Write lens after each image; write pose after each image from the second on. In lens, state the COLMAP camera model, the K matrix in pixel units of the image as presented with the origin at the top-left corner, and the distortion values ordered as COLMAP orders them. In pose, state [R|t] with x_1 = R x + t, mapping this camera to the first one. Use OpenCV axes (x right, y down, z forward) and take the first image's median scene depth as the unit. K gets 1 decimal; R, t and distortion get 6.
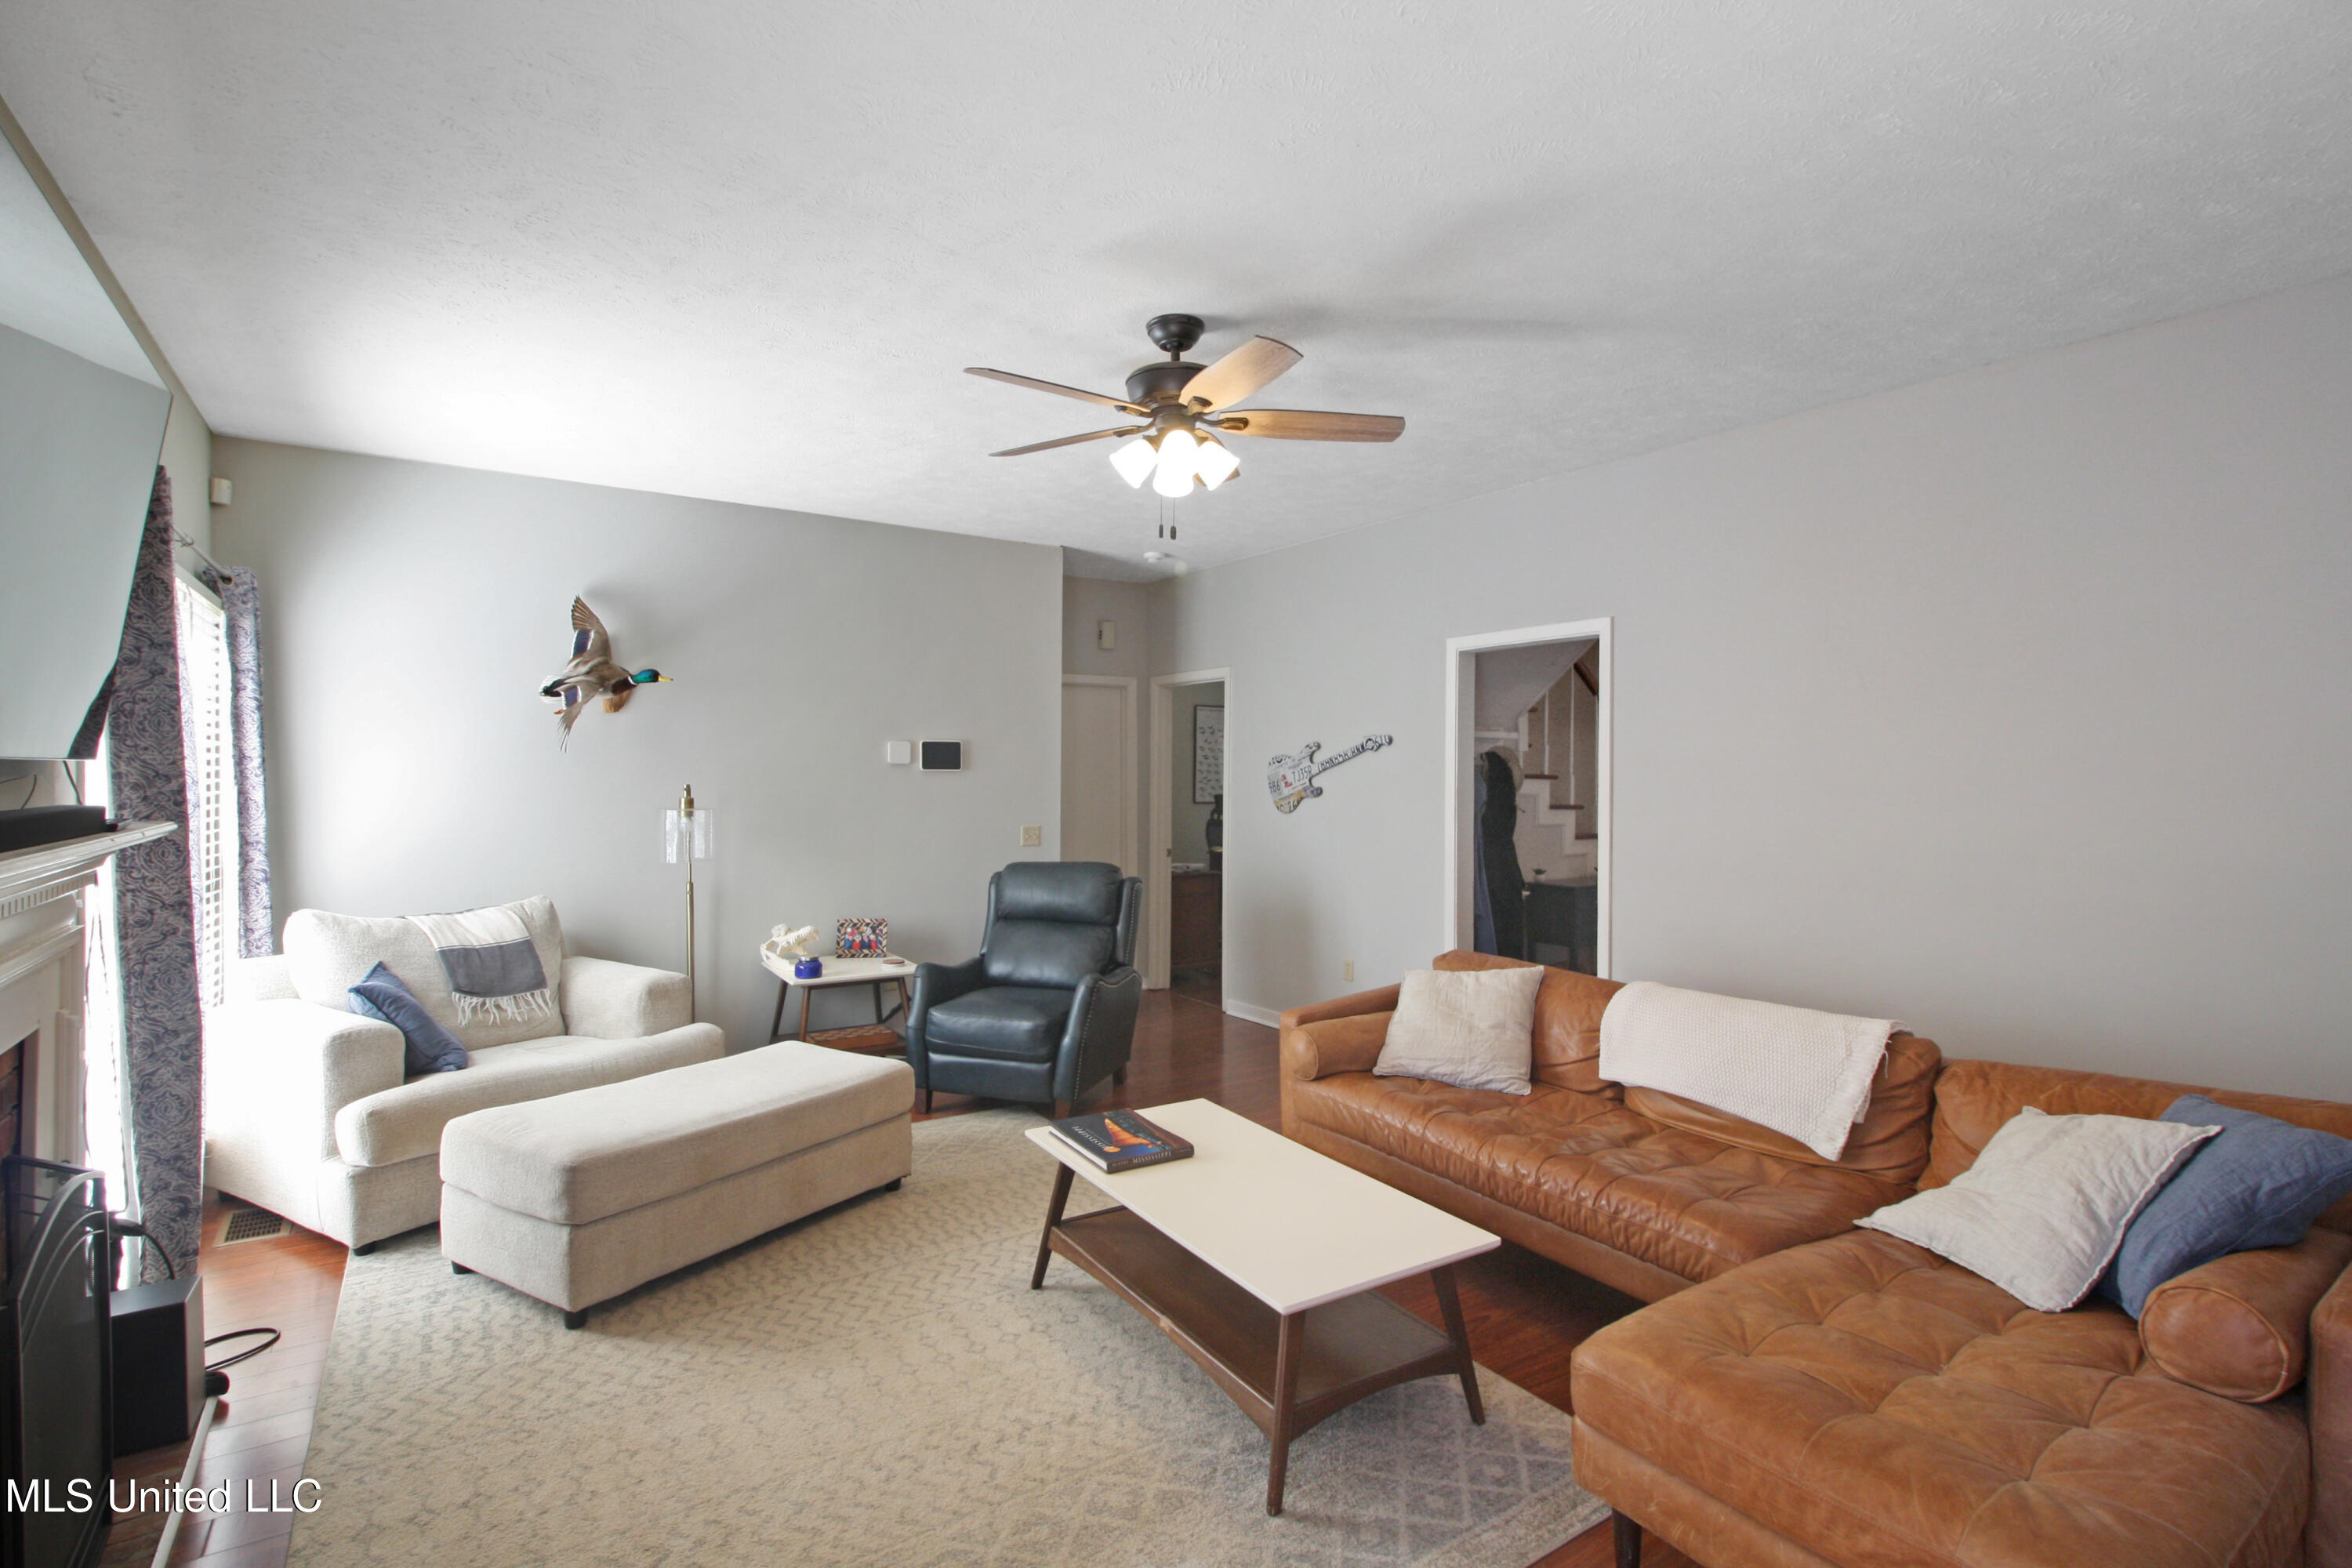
lens RADIAL K [[1109.7, 0, 1190.9], [0, 1109.7, 774.3], [0, 0, 1]] dist [0.001719, 0.000749]
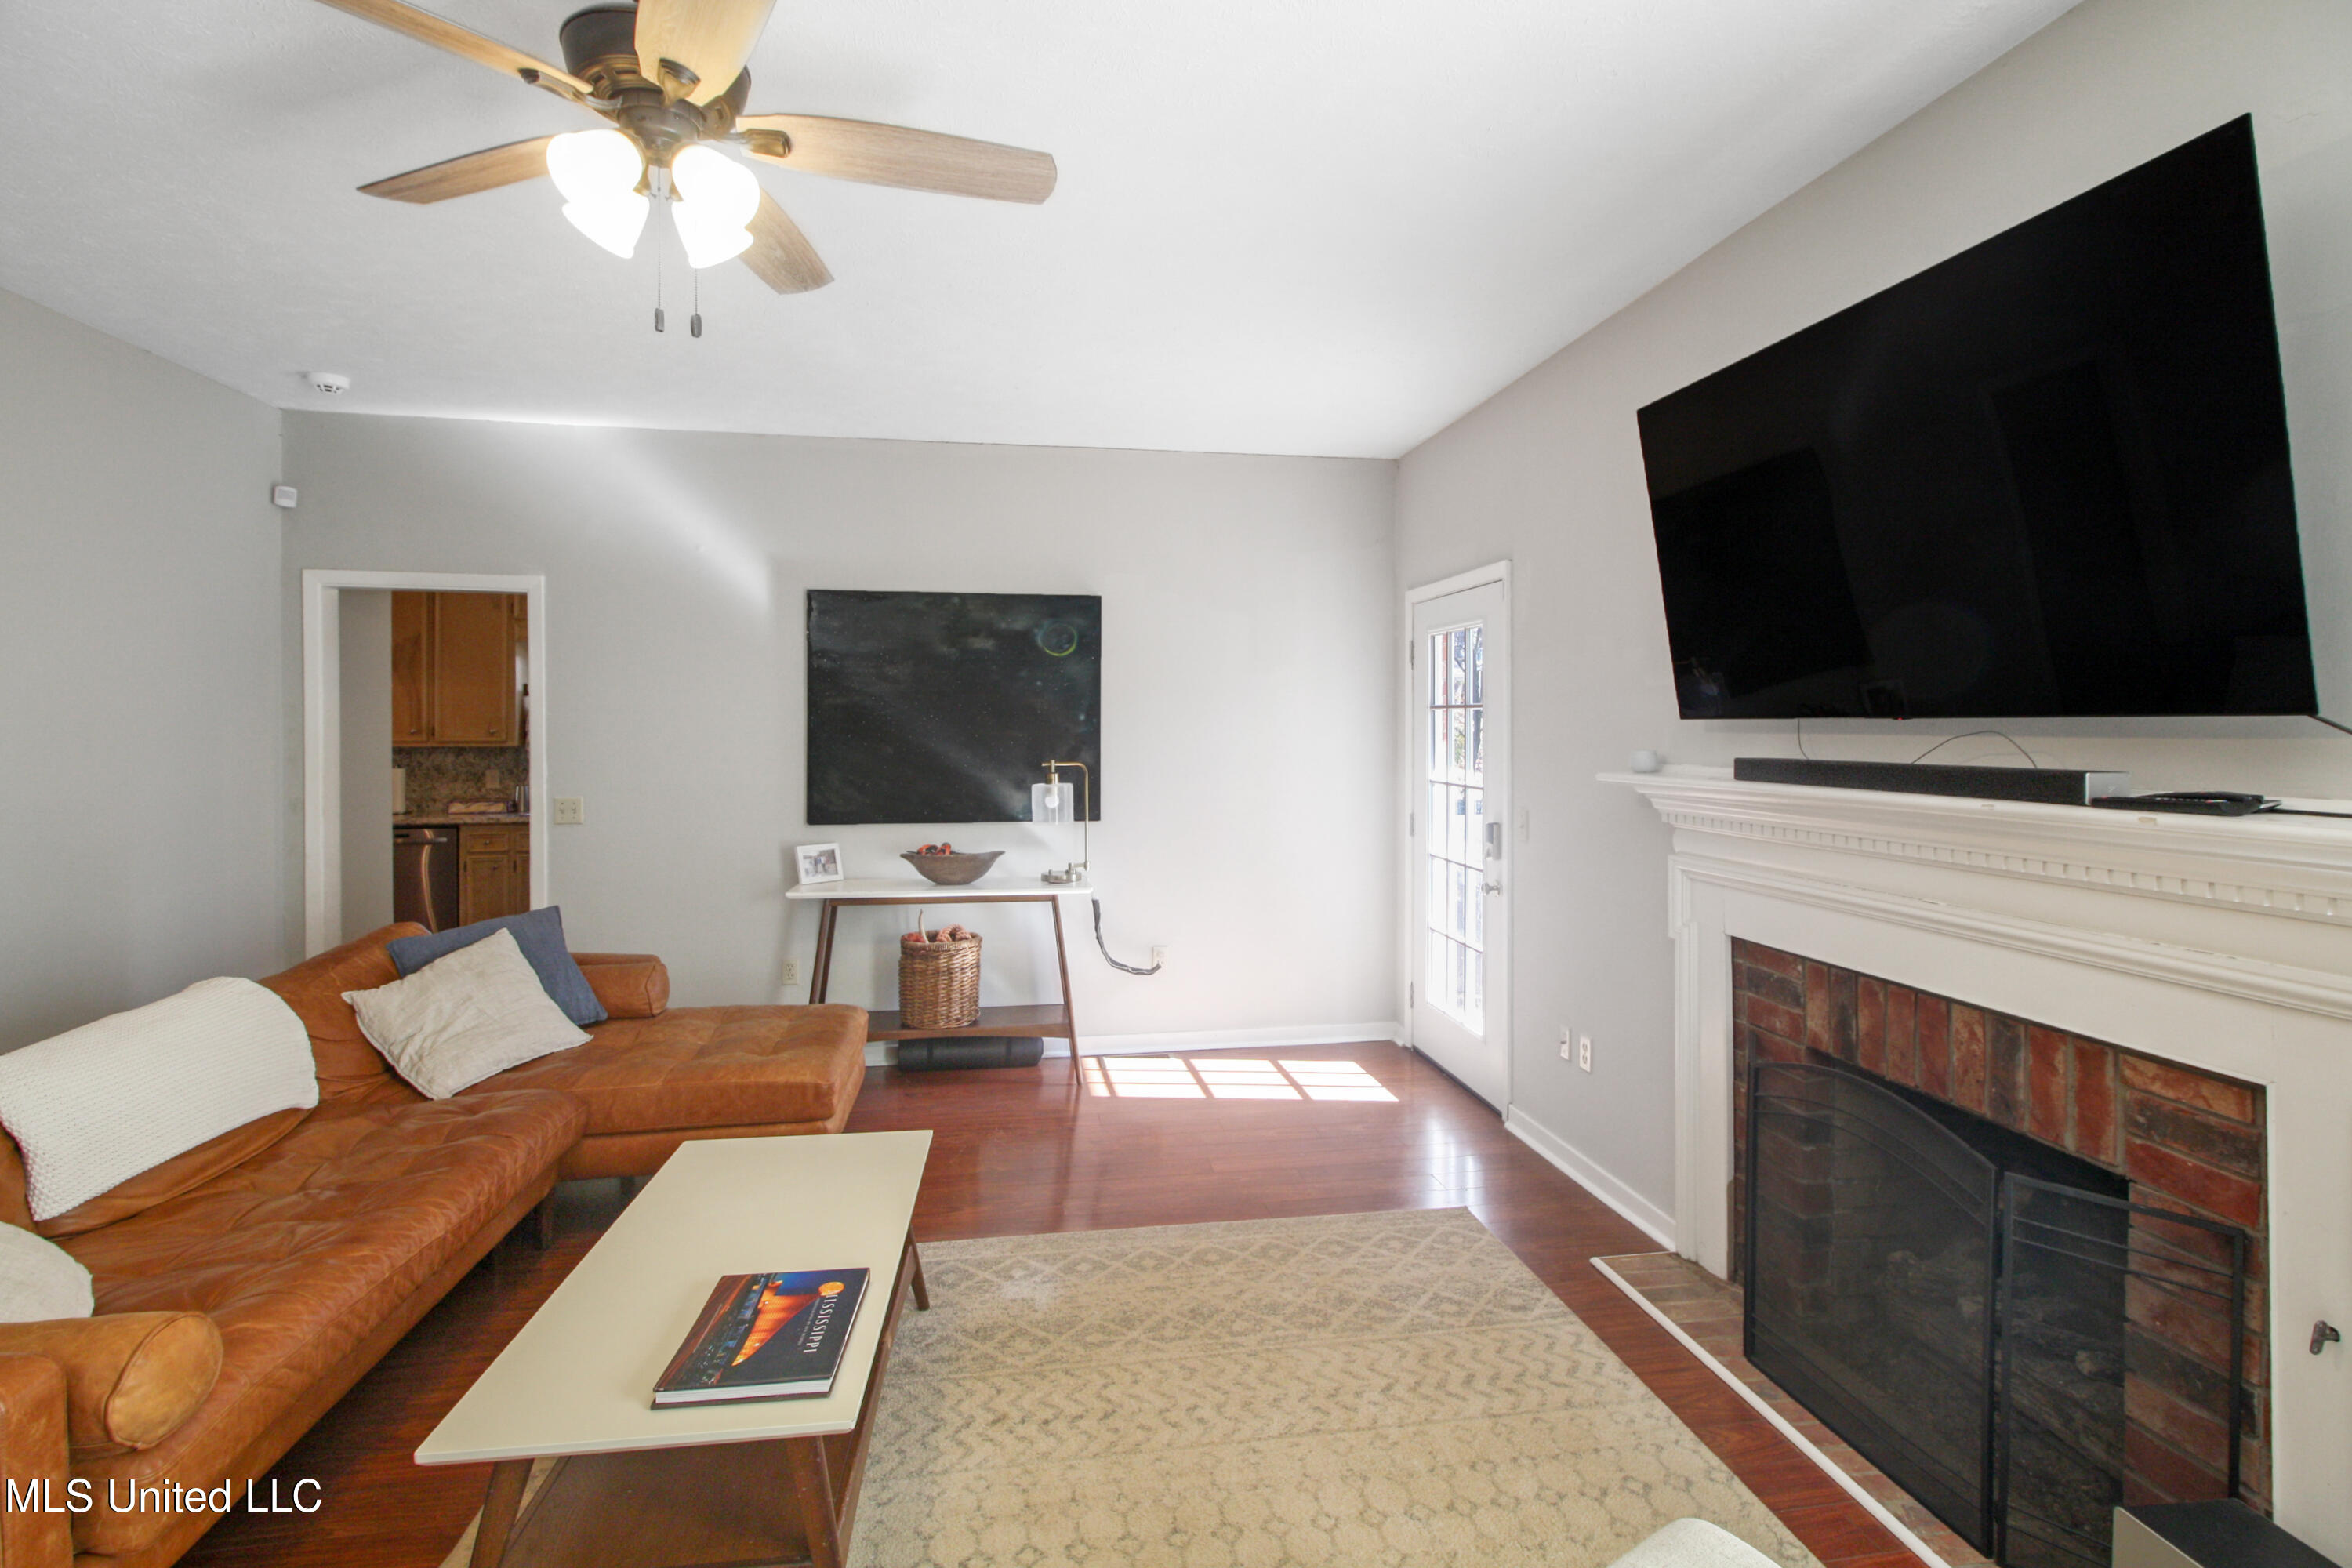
lens RADIAL K [[1129.8, 0, 1176.9], [0, 1129.8, 746.5], [0, 0, 1]] dist [0.000875, 0.000843]
pose [[-0.902180, -0.011866, 0.431196, -0.385464], [-0.001914, 0.999722, 0.023507, -0.004540], [-0.431355, 0.020383, -0.901952, 1.062771]]
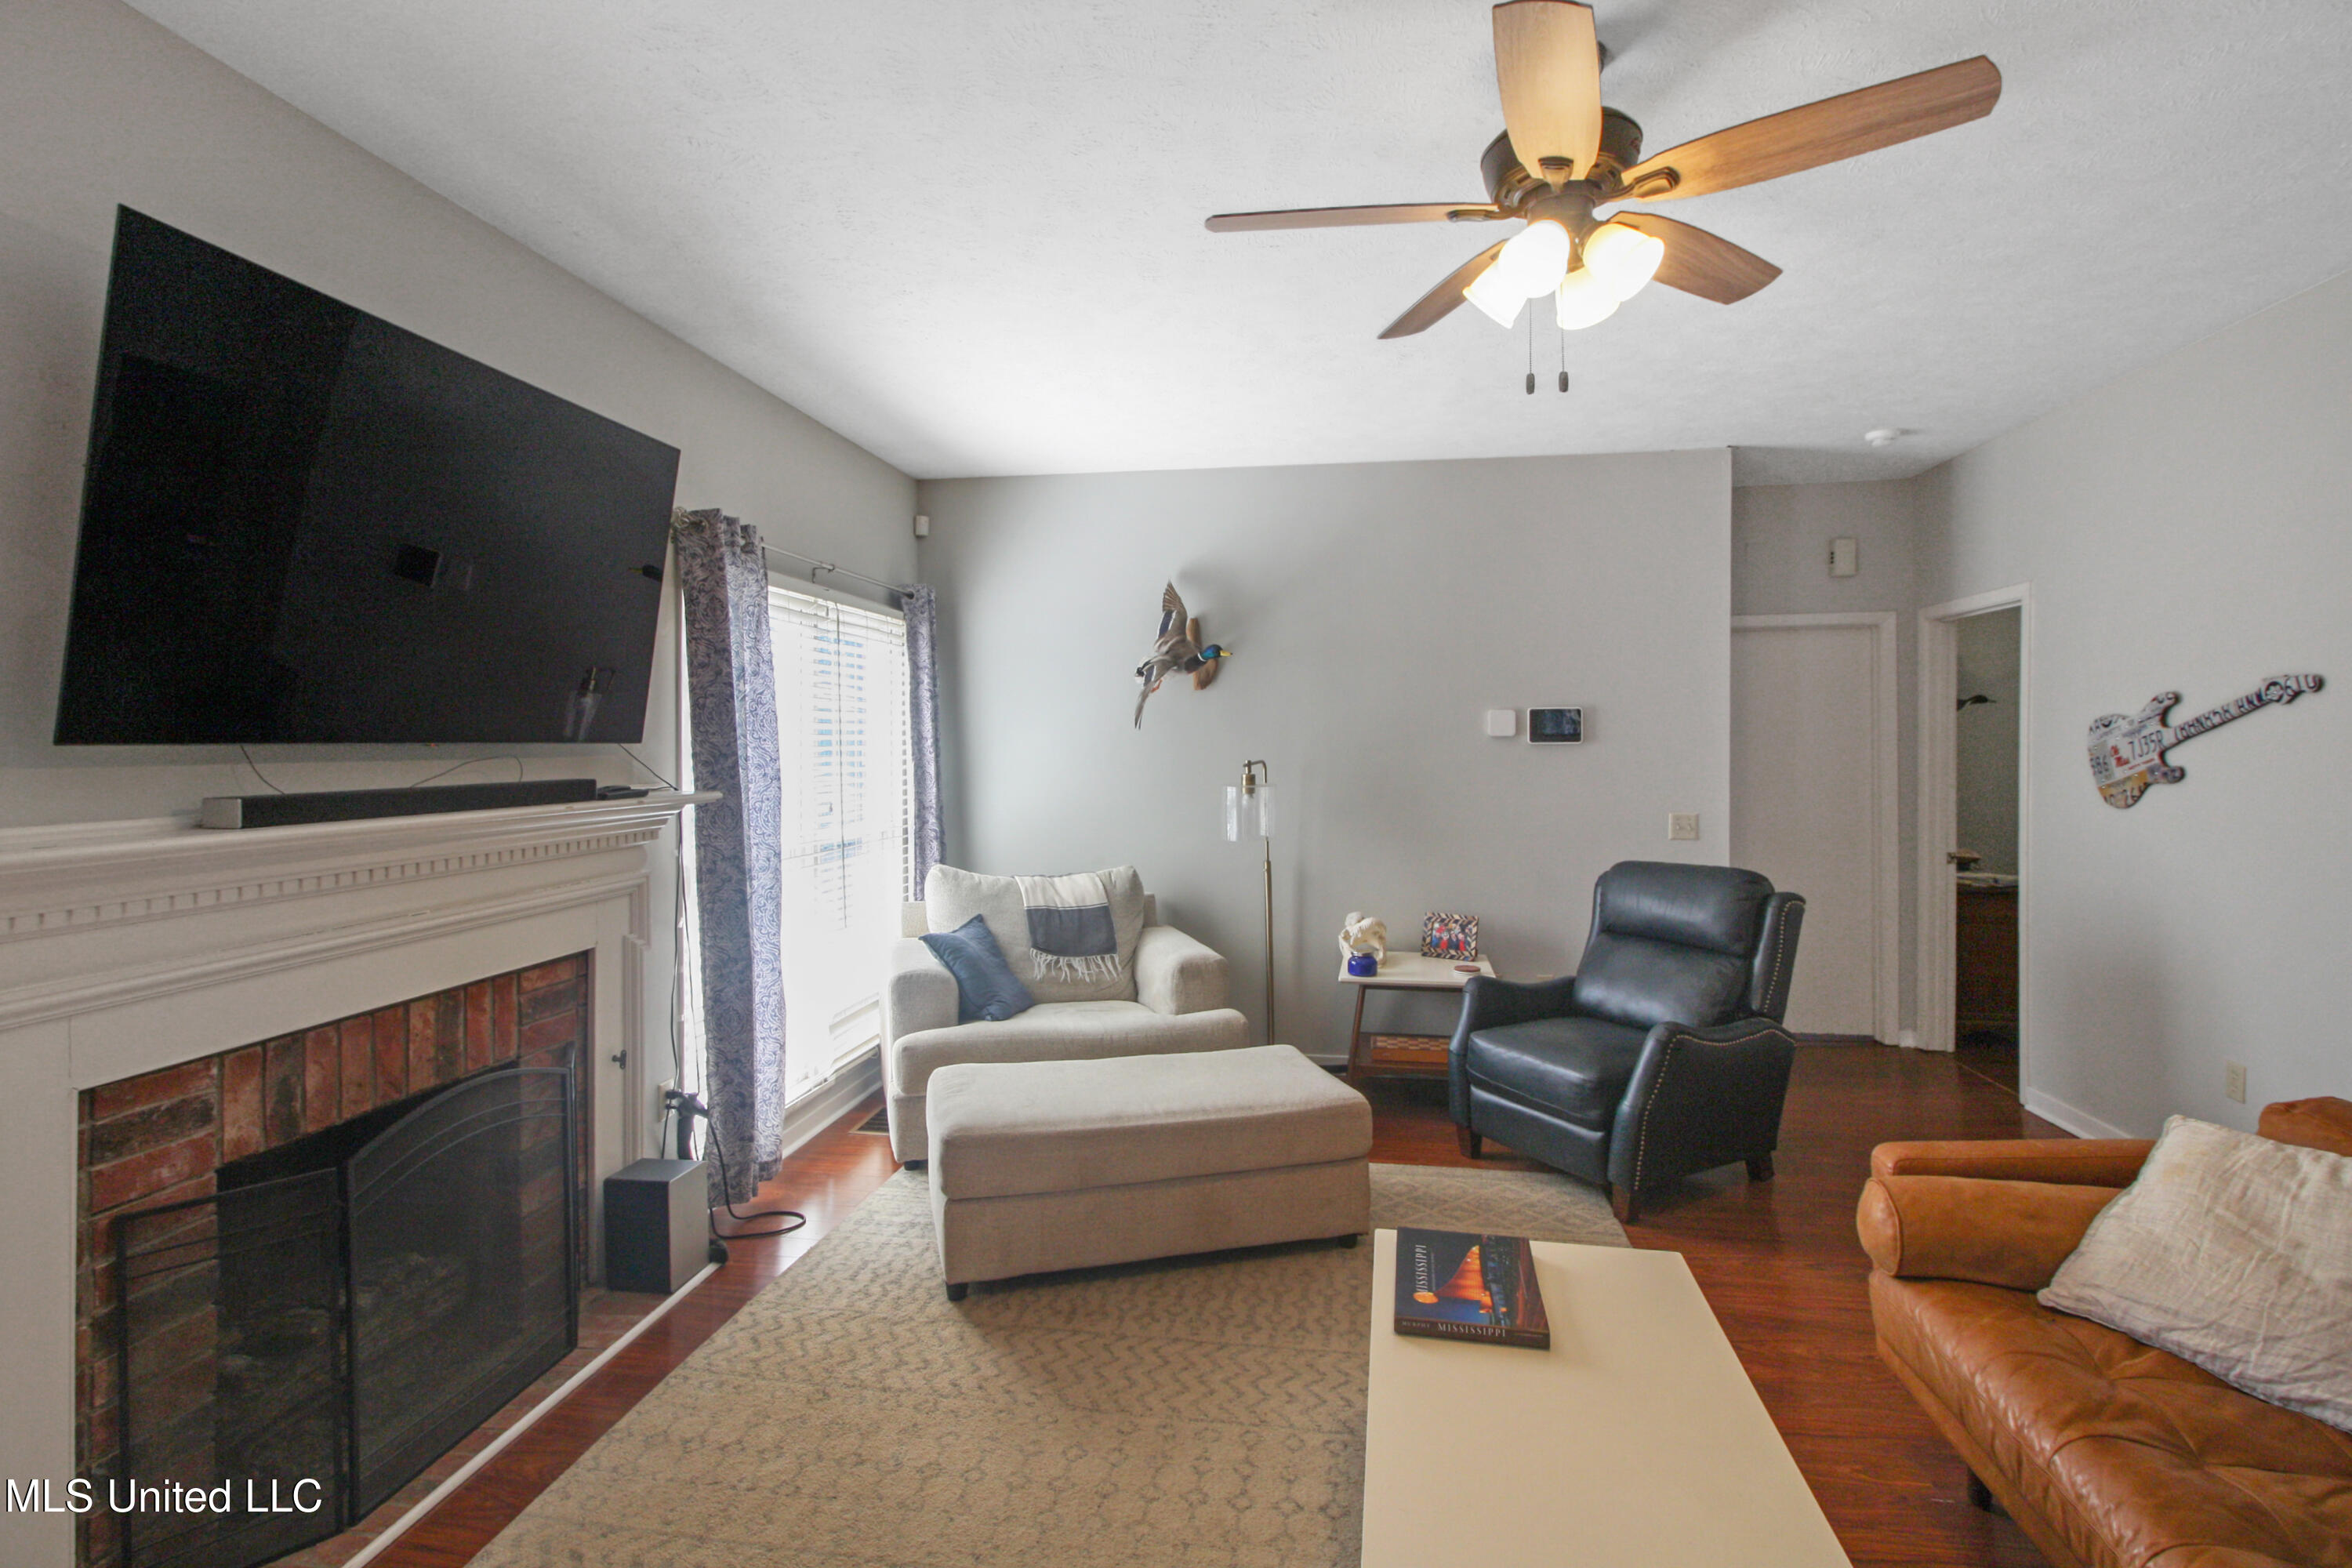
lens RADIAL K [[1129.8, 0, 1176.9], [0, 1129.8, 746.5], [0, 0, 1]] dist [0.000875, 0.000843]
pose [[0.726793, -0.005465, -0.686835, 0.209060], [0.005663, 0.999982, -0.001965, -0.001800], [0.686834, -0.002461, 0.726810, 0.270253]]
